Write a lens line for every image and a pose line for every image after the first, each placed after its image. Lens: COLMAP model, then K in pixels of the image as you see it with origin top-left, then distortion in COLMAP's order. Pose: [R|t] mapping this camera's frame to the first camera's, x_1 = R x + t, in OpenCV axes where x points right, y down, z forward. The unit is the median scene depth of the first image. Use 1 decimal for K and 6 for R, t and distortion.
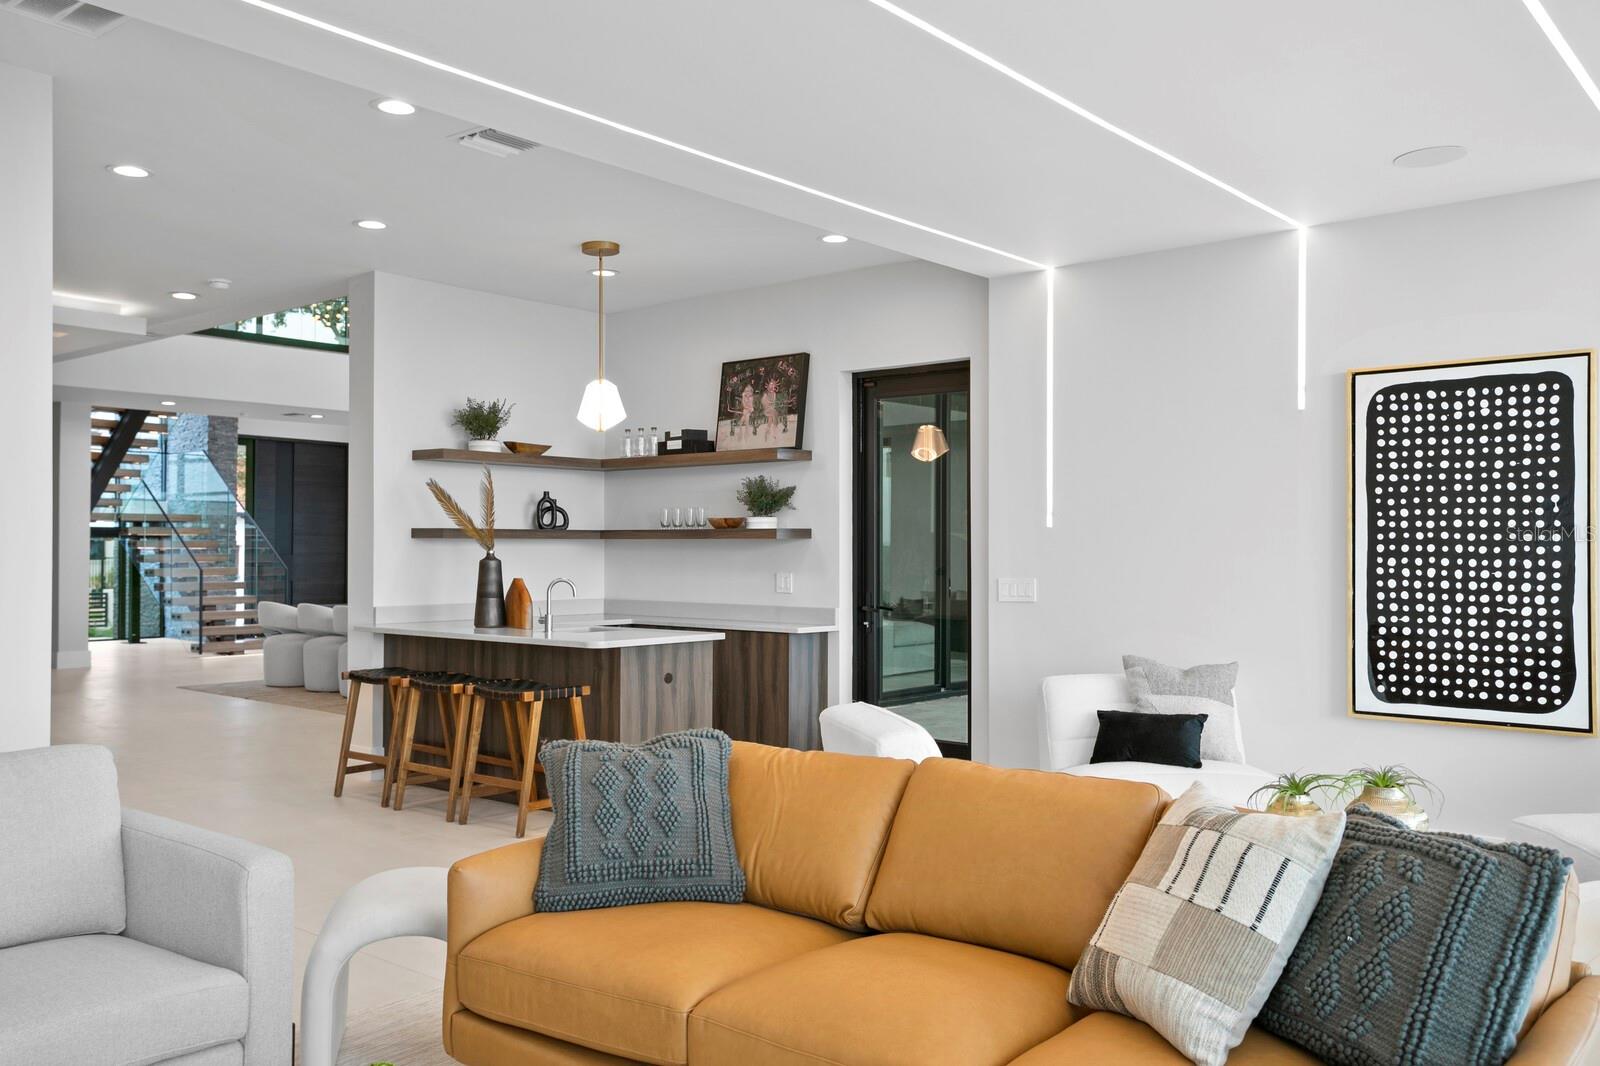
lens RADIAL K [[1314.8, 0, 796.7], [0, 1314.8, 525.7], [0, 0, 1]] dist [0.011637, 0.007257]
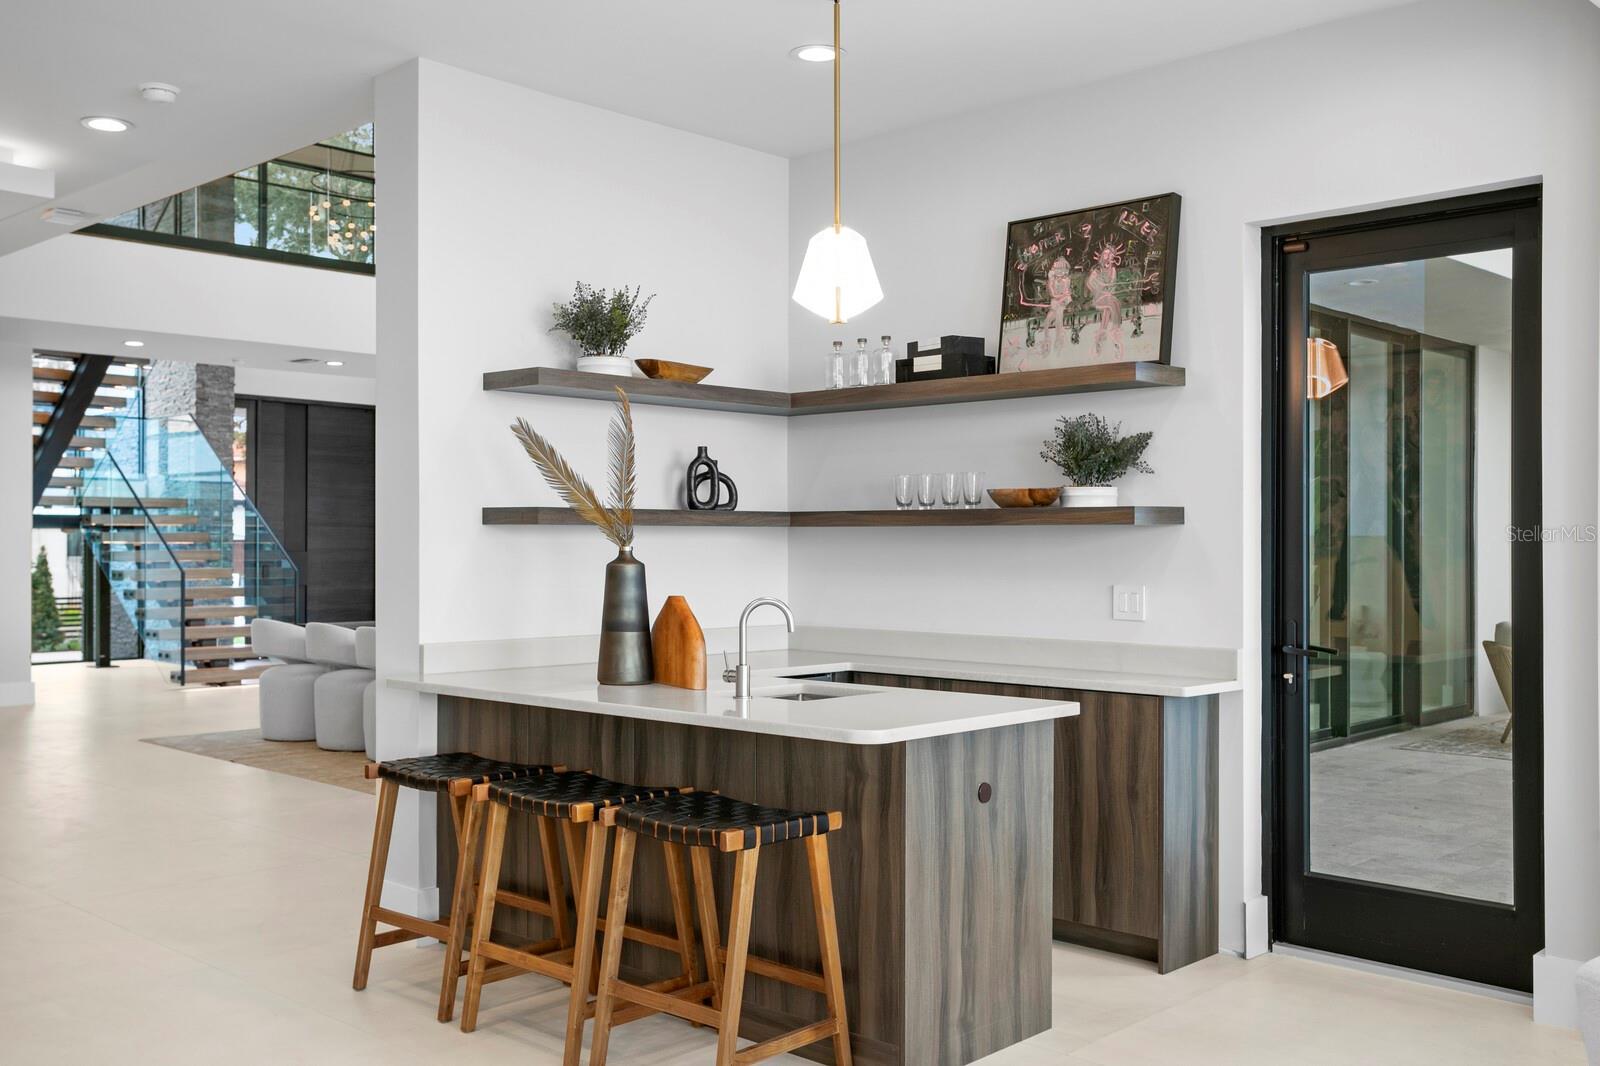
lens RADIAL K [[1499.0, 0, 802.9], [0, 1499.0, 534.1], [0, 0, 1]] dist [-0.004440, 0.000000]
pose [[0.998657, -0.001187, -0.051804, -0.117120], [0.001790, 0.999931, 0.011594, 0.006137], [0.051787, -0.011671, 0.998590, 0.346600]]
